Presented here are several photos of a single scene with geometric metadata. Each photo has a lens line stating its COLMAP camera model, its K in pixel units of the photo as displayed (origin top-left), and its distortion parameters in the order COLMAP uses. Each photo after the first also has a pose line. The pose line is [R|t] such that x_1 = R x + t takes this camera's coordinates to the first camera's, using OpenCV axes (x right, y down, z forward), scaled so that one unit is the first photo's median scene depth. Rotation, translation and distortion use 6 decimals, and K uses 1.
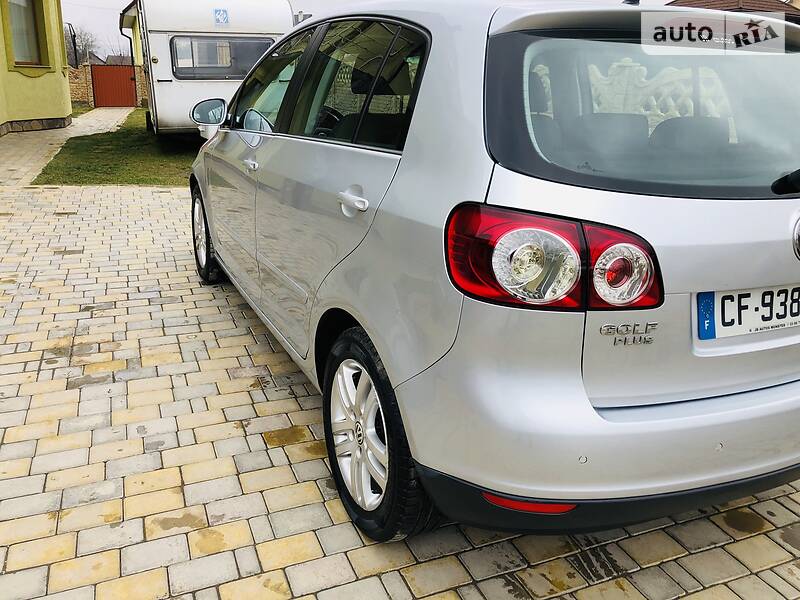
lens RADIAL K [[654.5, 0, 399.9], [0, 654.5, 299.4], [0, 0, 1]] dist [0.017702, -0.006849]
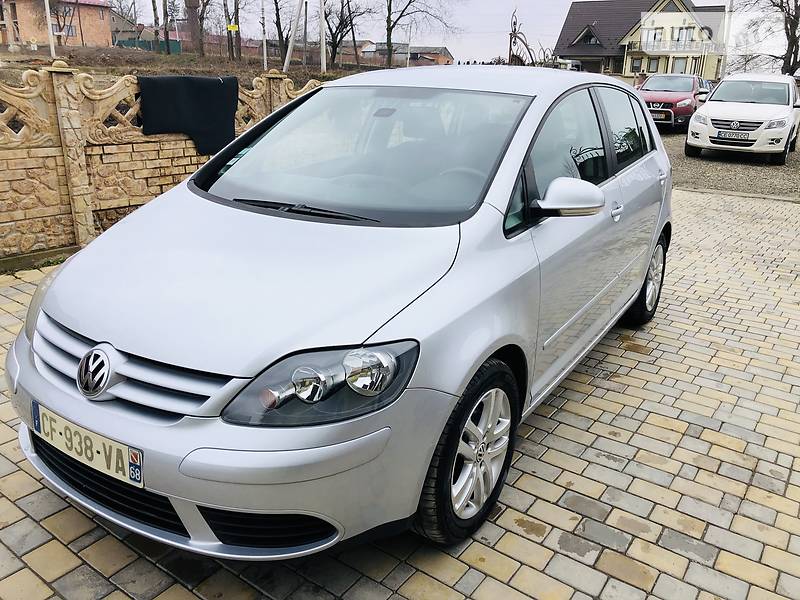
lens RADIAL K [[654.5, 0, 405.4], [0, 654.5, 300.2], [0, 0, 1]] dist [0.017702, -0.006849]
pose [[-0.532045, -0.322668, 0.782824, -1.425843], [0.227682, 0.835969, 0.499316, -1.064544], [-0.815530, 0.443893, -0.371307, 2.637804]]
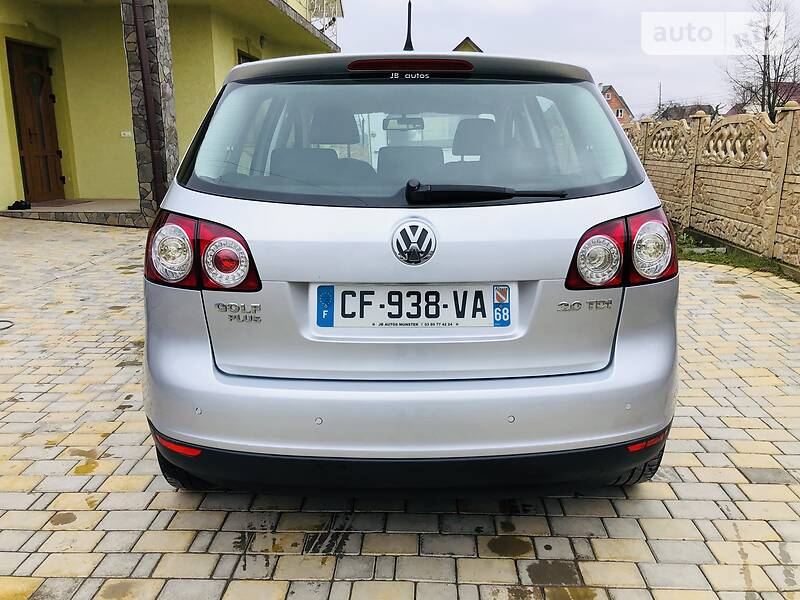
lens RADIAL K [[654.5, 0, 399.1], [0, 654.5, 299.0], [0, 0, 1]] dist [0.017702, -0.006849]
pose [[0.906090, 0.054405, -0.419572, 0.862648], [-0.097055, 0.991980, -0.080967, 0.074895], [0.411802, 0.114085, 0.904104, 0.006725]]
